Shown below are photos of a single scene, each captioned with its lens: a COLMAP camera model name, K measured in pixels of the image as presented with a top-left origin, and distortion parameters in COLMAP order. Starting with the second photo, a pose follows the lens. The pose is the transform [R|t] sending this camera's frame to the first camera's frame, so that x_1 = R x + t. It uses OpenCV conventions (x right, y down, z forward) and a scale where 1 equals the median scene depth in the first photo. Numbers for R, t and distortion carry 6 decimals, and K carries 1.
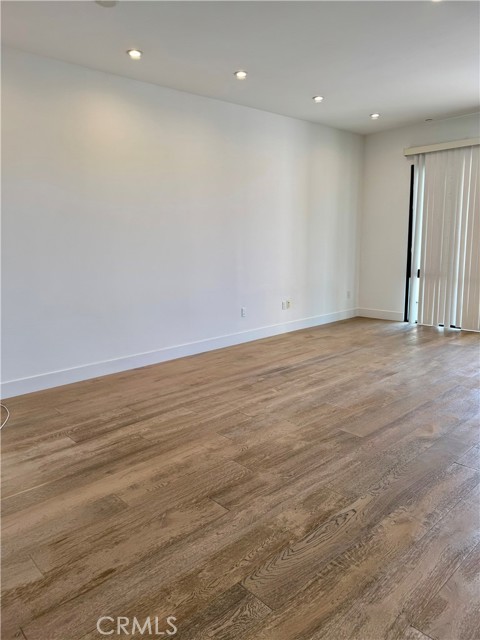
lens RADIAL K [[458.1, 0, 240.0], [0, 458.1, 320.0], [0, 0, 1]] dist [0.183682, -0.396228]
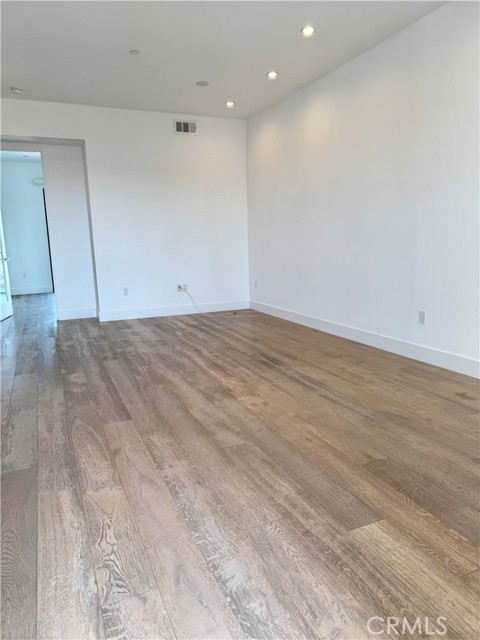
lens RADIAL K [[458.1, 0, 240.0], [0, 458.1, 320.0], [0, 0, 1]] dist [0.183682, -0.396228]
pose [[-0.356999, 0.189001, -0.914784, 1.036746], [-0.125695, 0.960690, 0.247538, -0.210189], [0.925609, 0.203355, -0.319209, 1.348582]]
